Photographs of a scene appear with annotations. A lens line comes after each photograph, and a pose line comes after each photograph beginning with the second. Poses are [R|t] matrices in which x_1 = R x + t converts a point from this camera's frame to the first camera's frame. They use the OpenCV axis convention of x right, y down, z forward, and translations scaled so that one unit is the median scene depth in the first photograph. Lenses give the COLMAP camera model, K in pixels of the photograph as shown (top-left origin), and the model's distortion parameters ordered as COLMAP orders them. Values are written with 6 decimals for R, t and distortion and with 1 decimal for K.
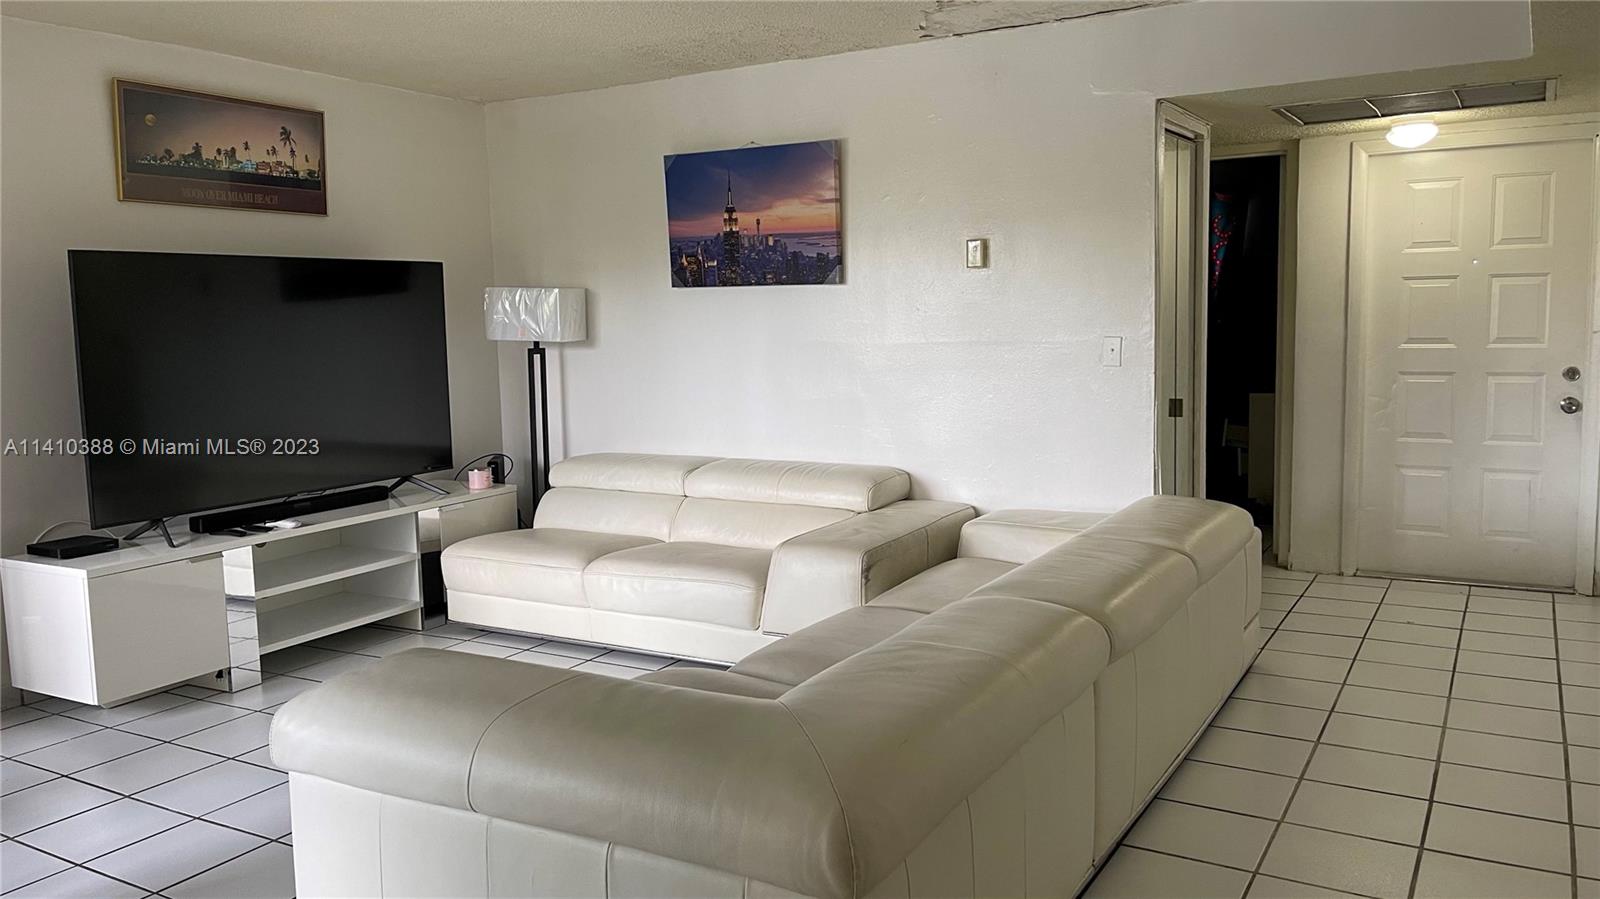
lens RADIAL K [[1218.8, 0, 801.5], [0, 1218.8, 449.6], [0, 0, 1]] dist [0.000728, 0.000071]
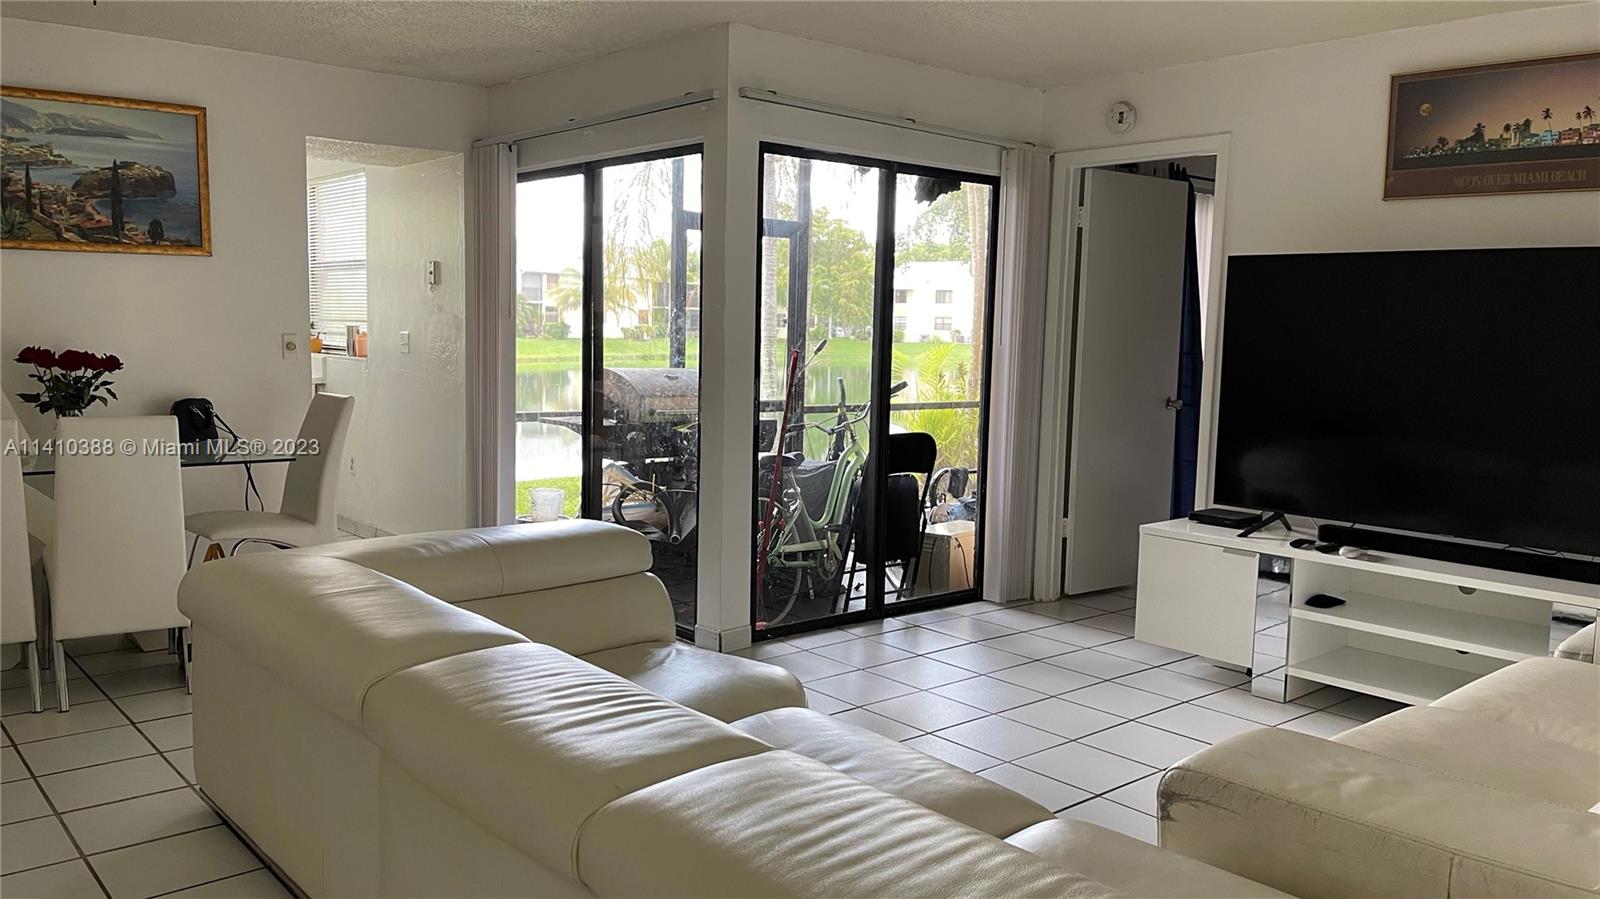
lens RADIAL K [[1218.8, 0, 802.8], [0, 1218.8, 444.0], [0, 0, 1]] dist [0.000728, 0.000071]
pose [[-0.321501, 0.113106, -0.940130, 0.513399], [-0.126998, 0.978720, 0.161179, -0.104487], [0.938354, 0.171214, -0.300295, 0.843280]]
